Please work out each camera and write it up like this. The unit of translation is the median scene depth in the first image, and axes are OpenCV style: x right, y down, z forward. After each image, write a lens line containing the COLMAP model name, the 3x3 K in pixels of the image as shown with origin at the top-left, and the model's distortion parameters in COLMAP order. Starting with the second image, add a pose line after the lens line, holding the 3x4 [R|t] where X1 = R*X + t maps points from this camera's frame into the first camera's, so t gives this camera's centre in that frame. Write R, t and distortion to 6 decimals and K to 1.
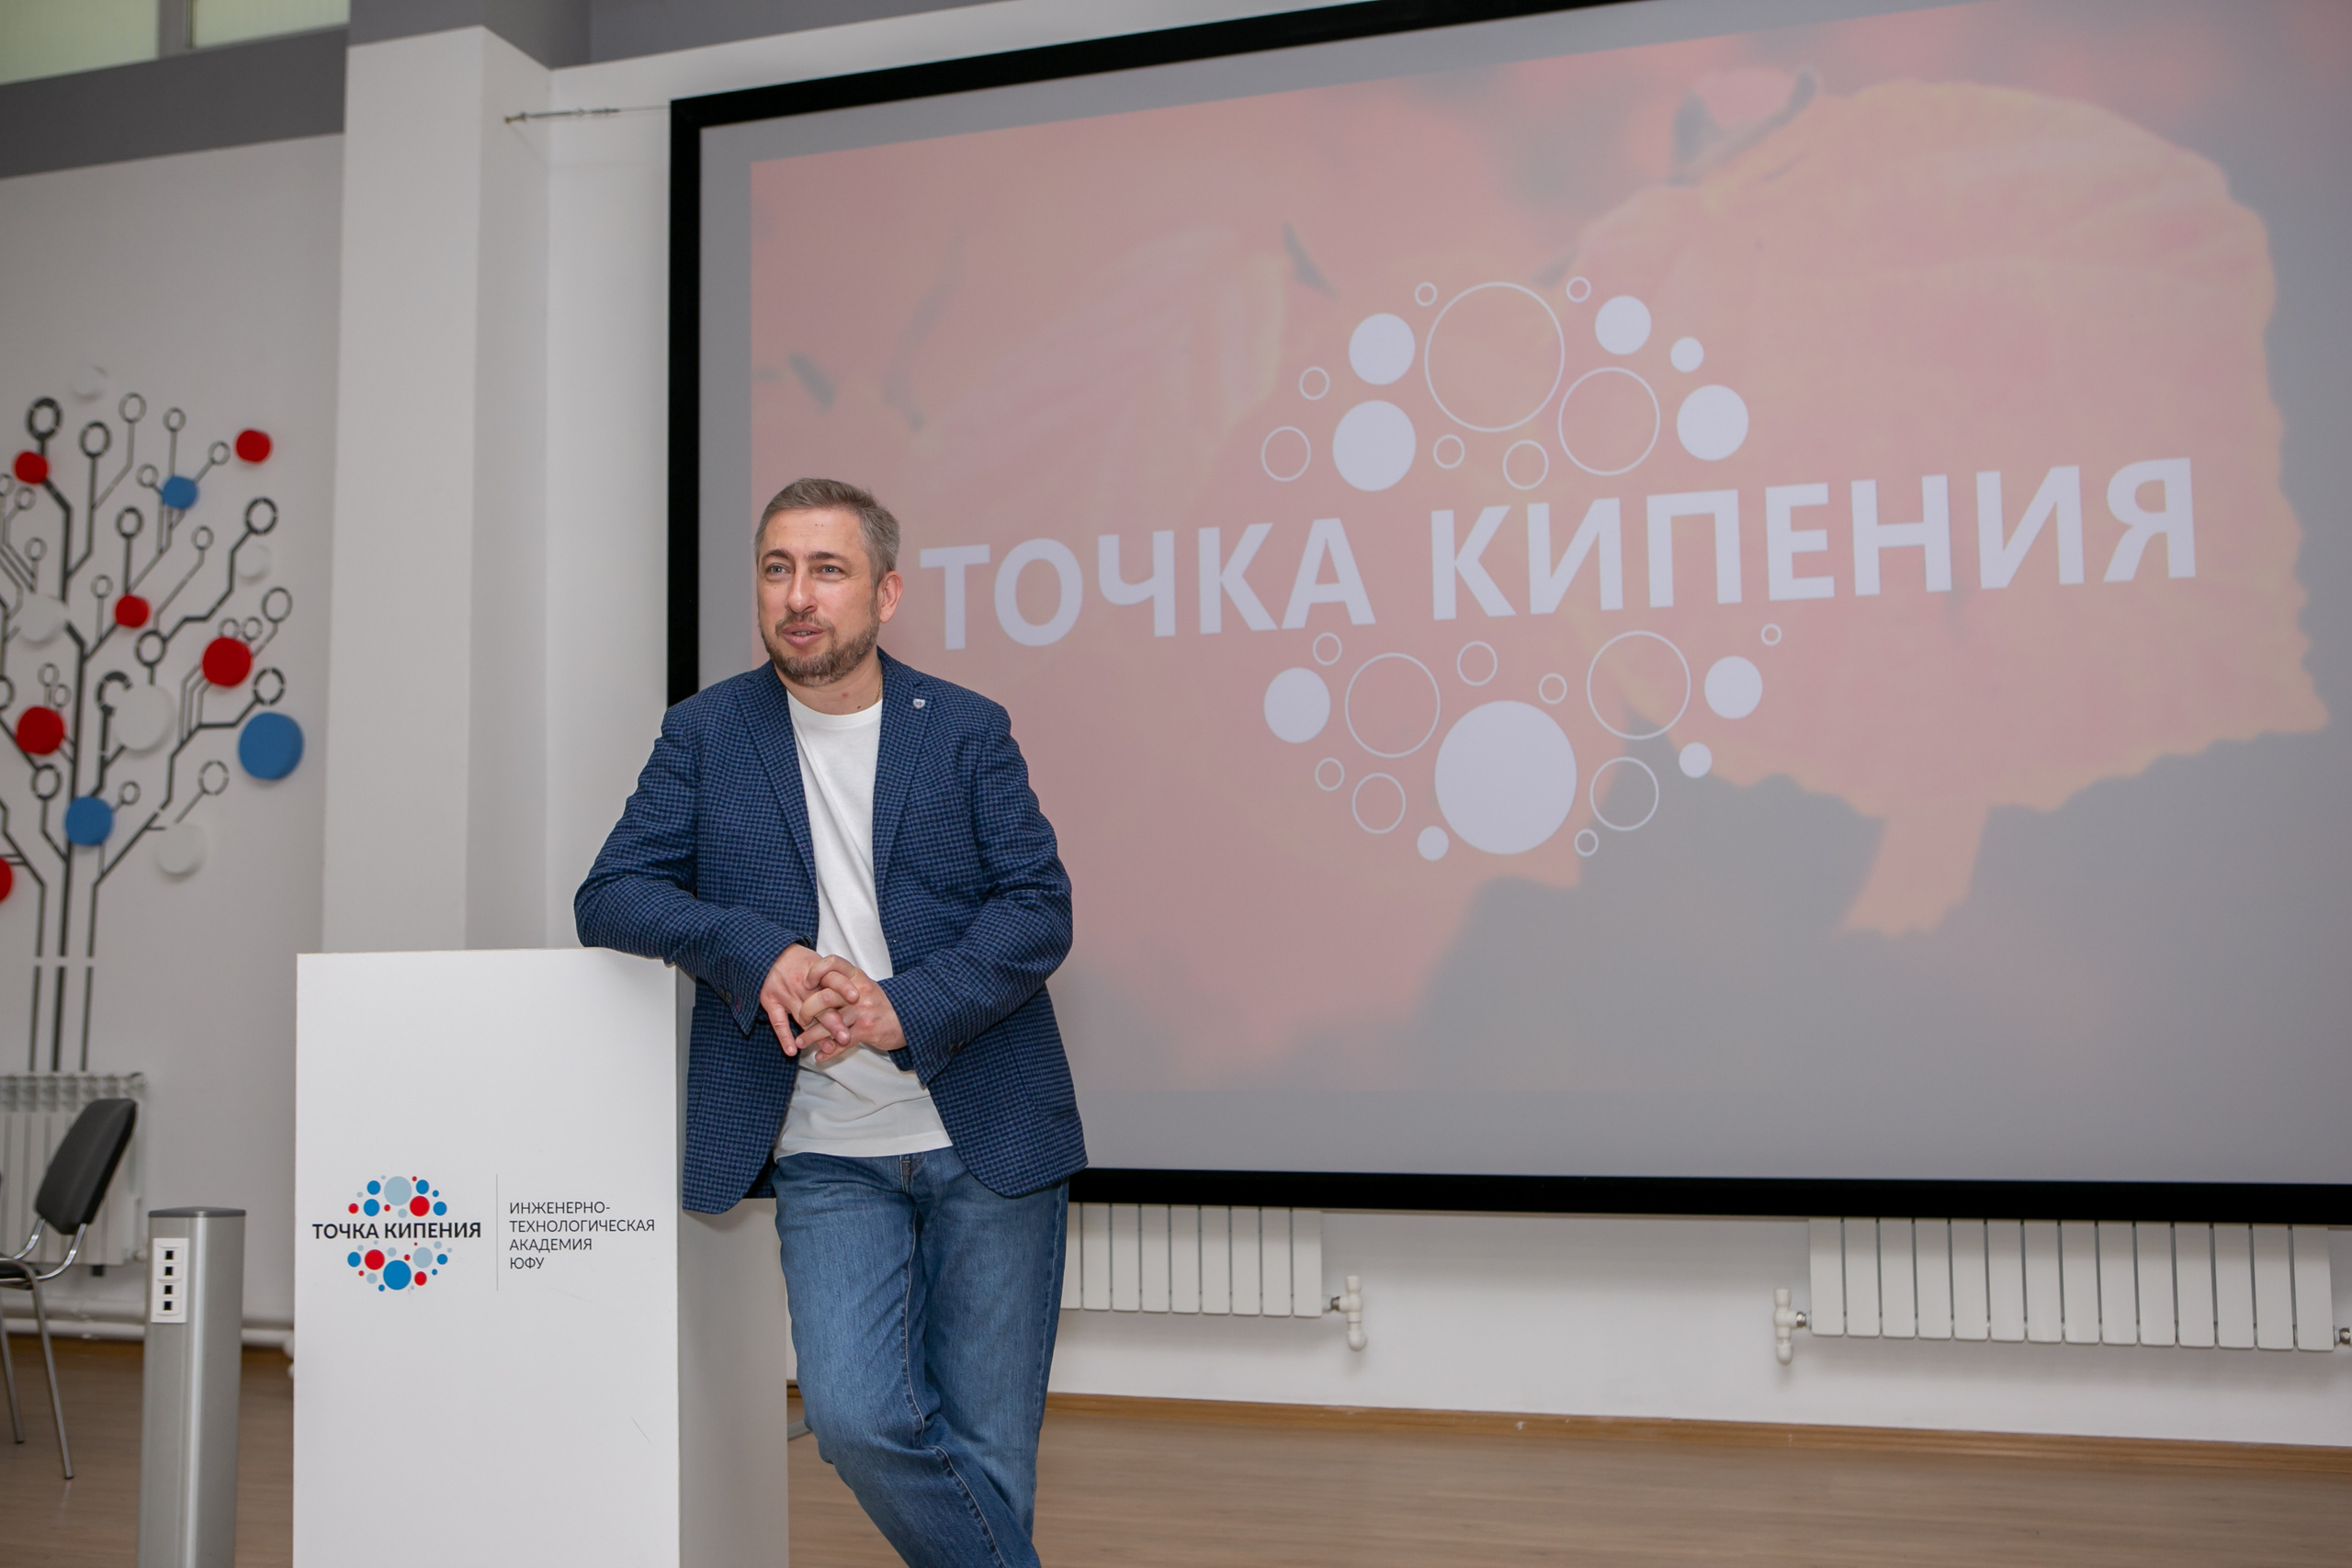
lens RADIAL K [[2402.7, 0, 1176.0], [0, 2402.7, 784.0], [0, 0, 1]] dist [-0.081111, 0.140661]
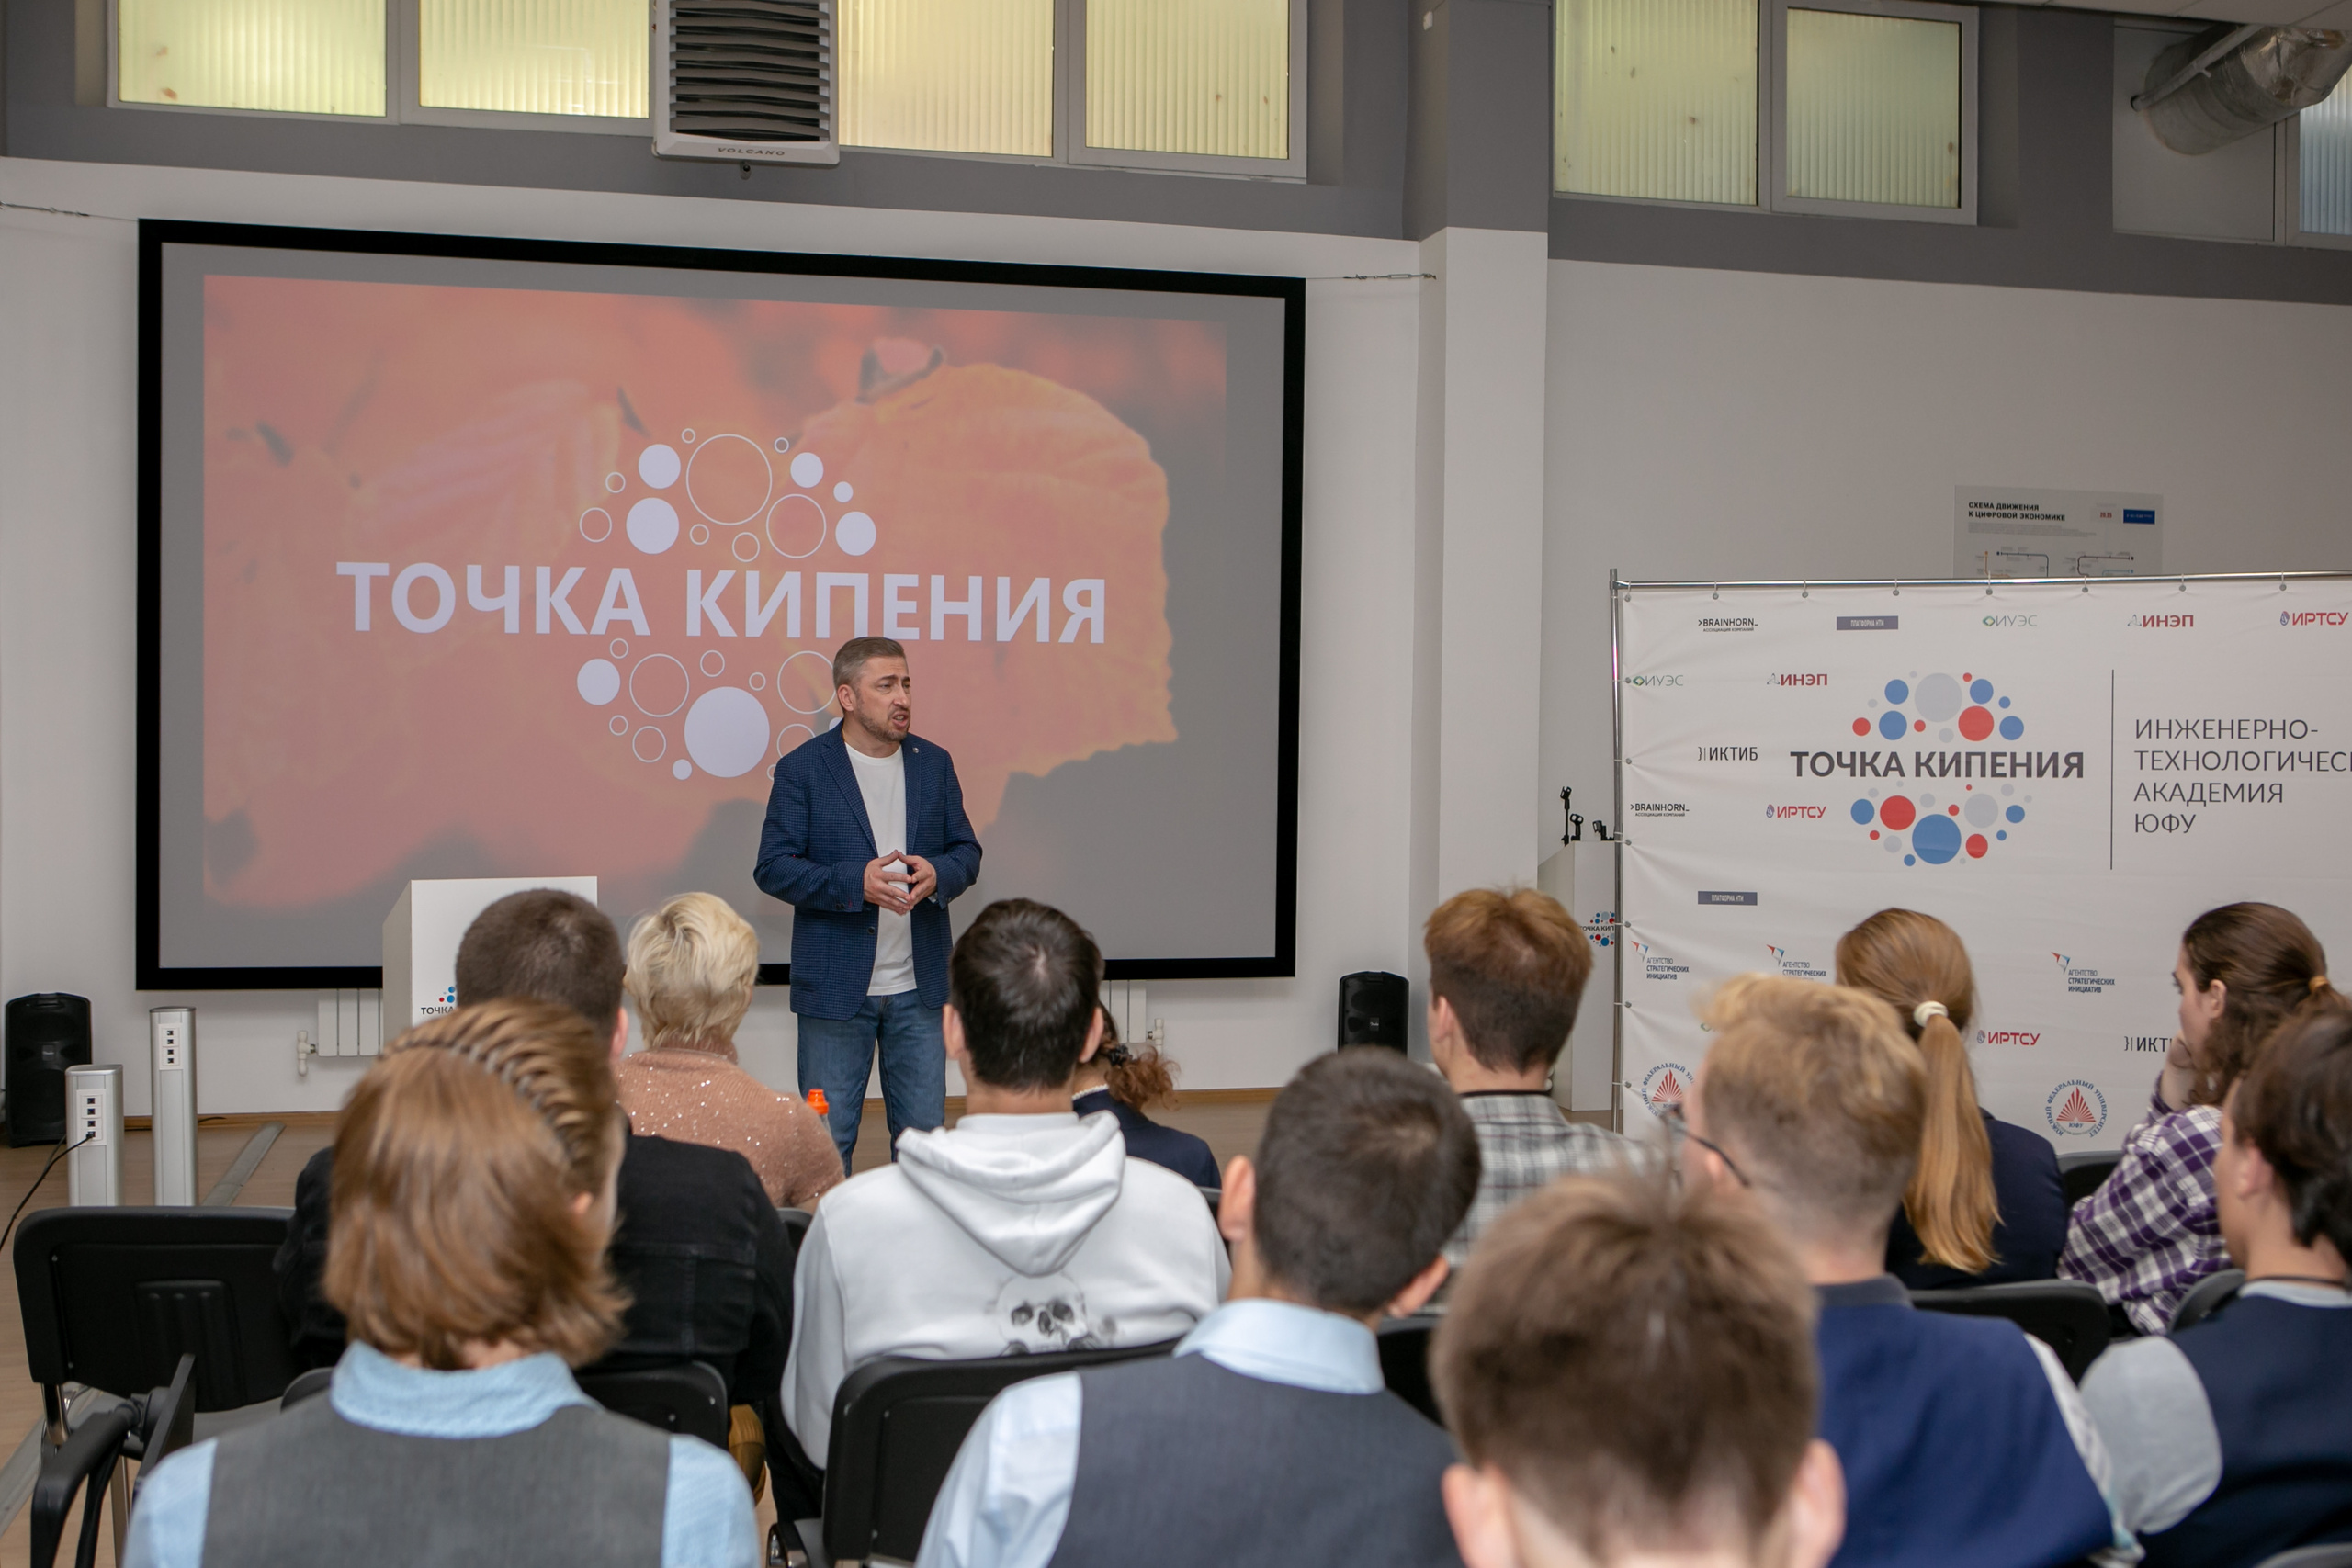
lens RADIAL K [[2434.9, 0, 1176.0], [0, 2434.9, 784.0], [0, 0, 1]] dist [-0.087156, 0.147753]
pose [[0.844726, 0.010765, 0.535090, -0.500465], [-0.061146, 0.995192, 0.076508, -0.114028], [-0.531694, -0.097347, 0.841324, -0.602444]]
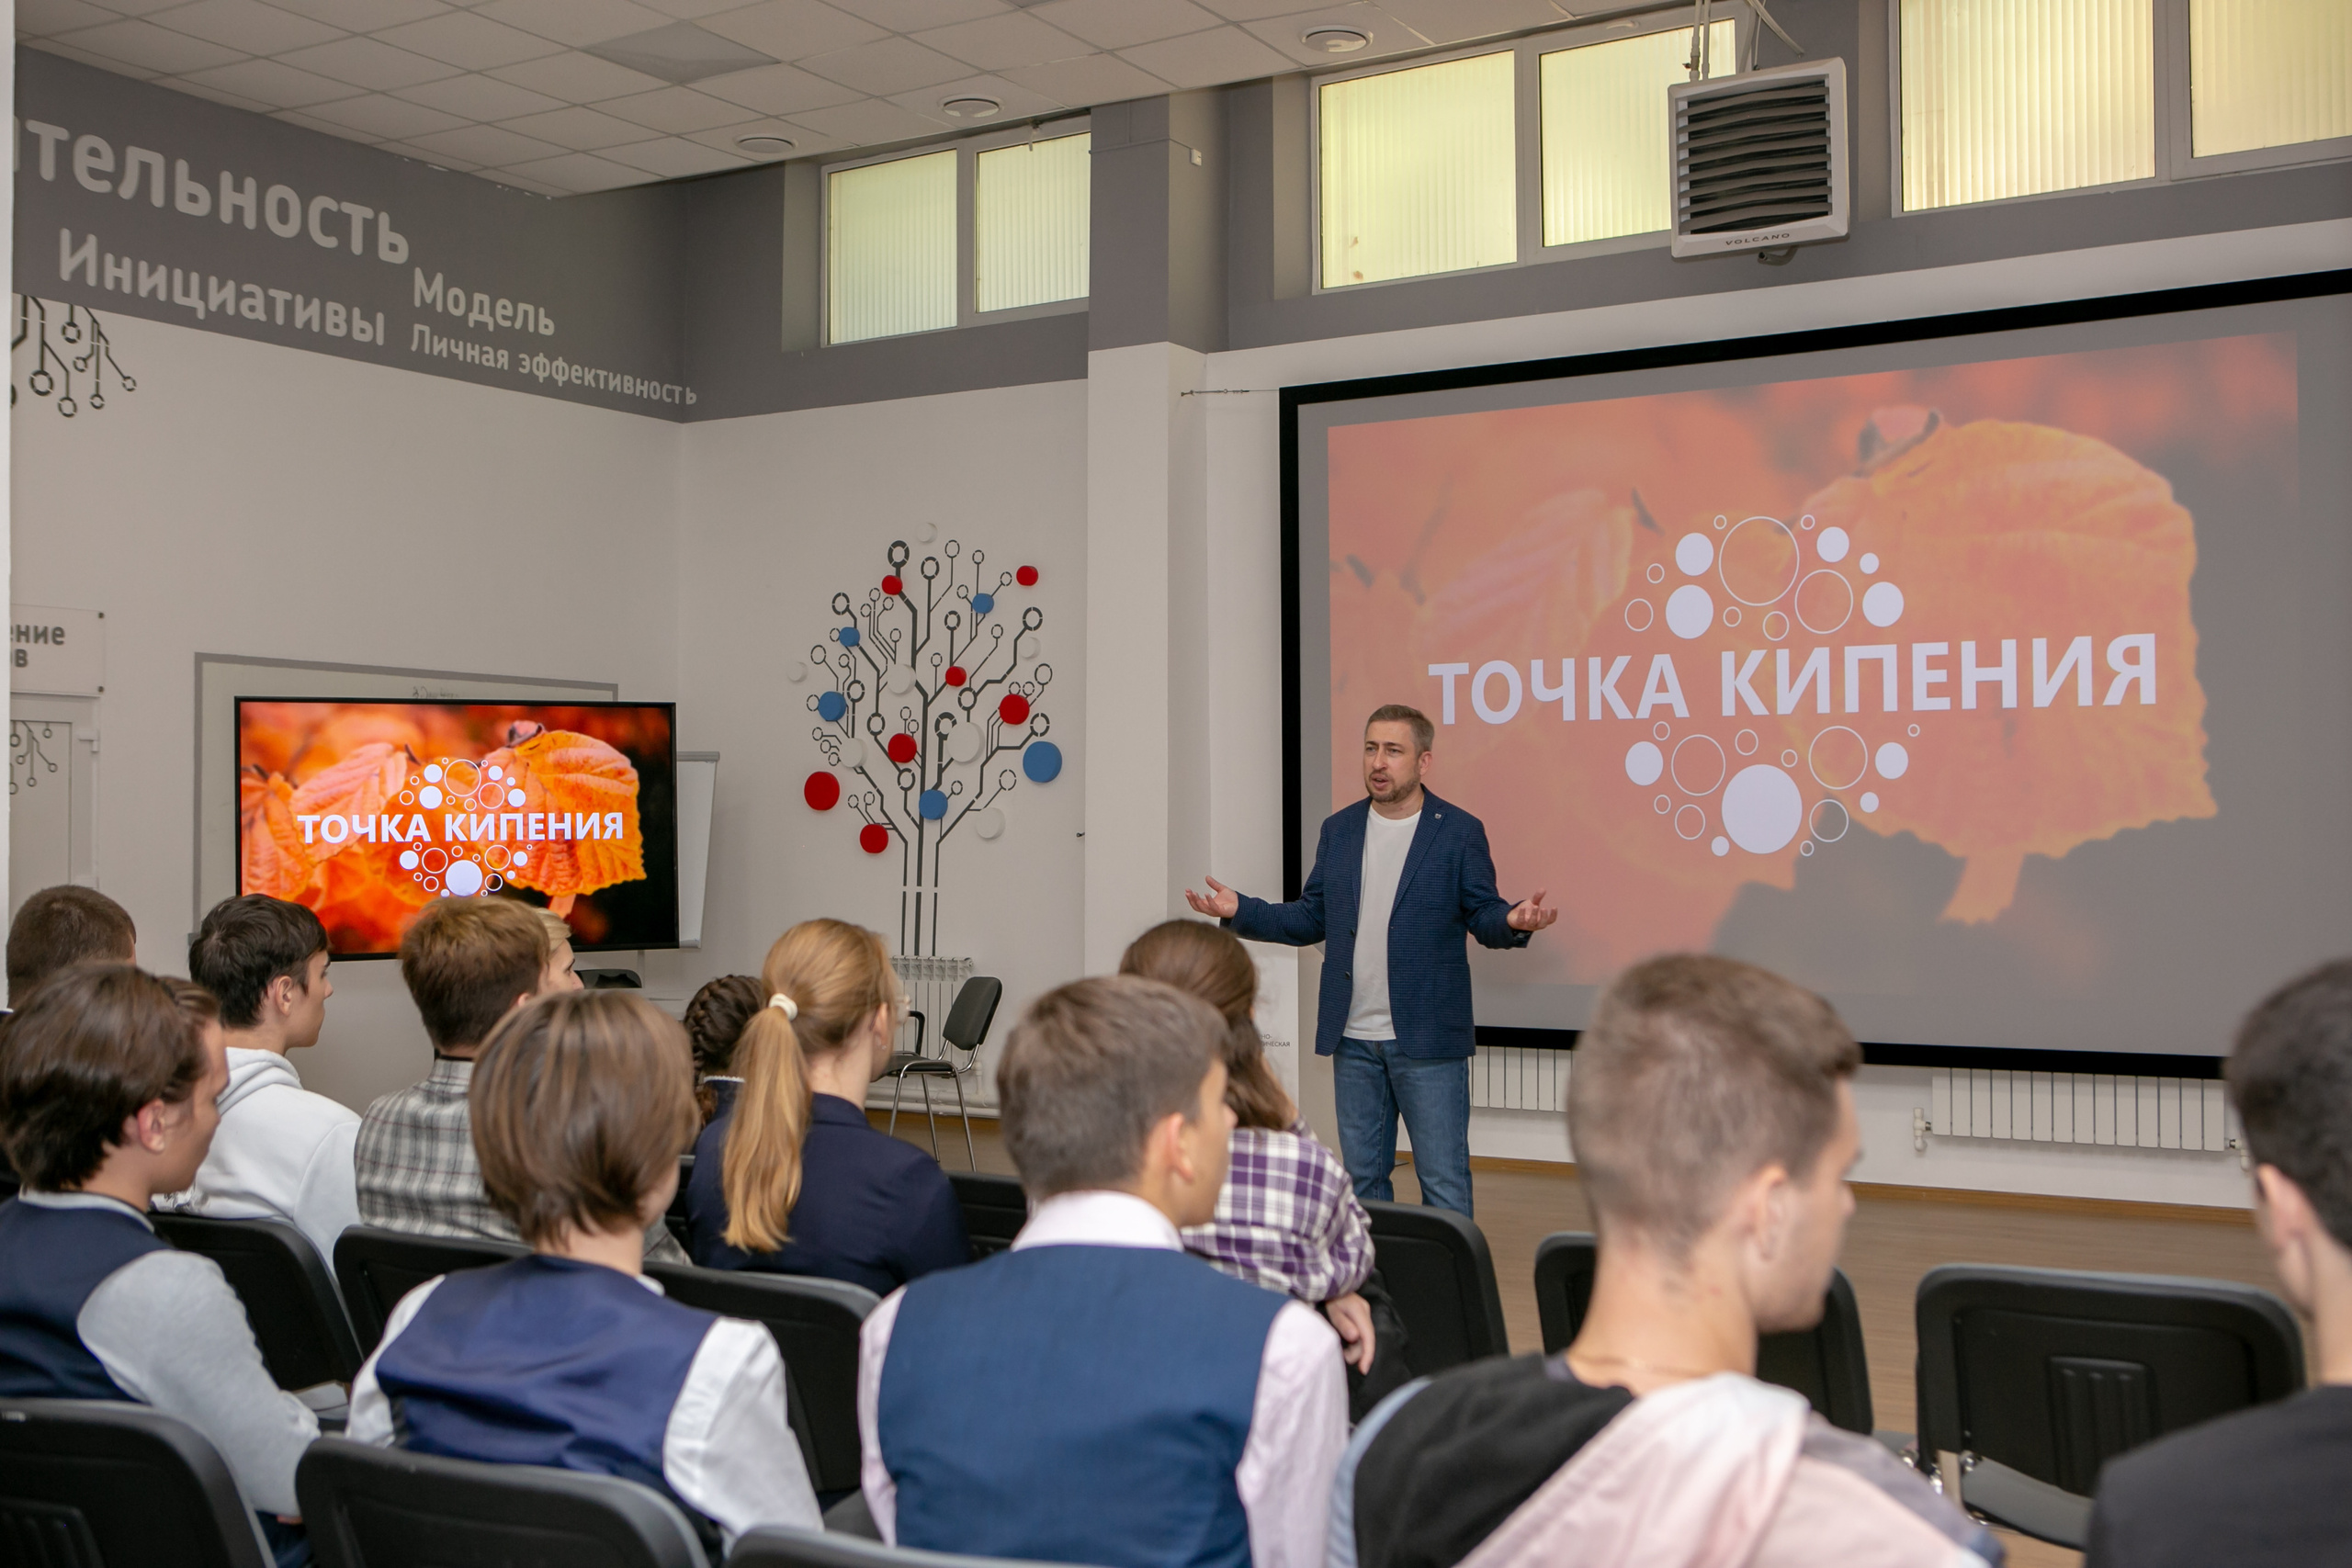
lens RADIAL K [[2485.0, 0, 1176.0], [0, 2485.0, 784.0], [0, 0, 1]] dist [-0.091901, 0.208335]
pose [[0.970782, 0.004784, -0.239915, 0.151063], [0.009771, 0.998184, 0.059442, -0.127085], [0.239764, -0.060049, 0.968972, -0.800285]]
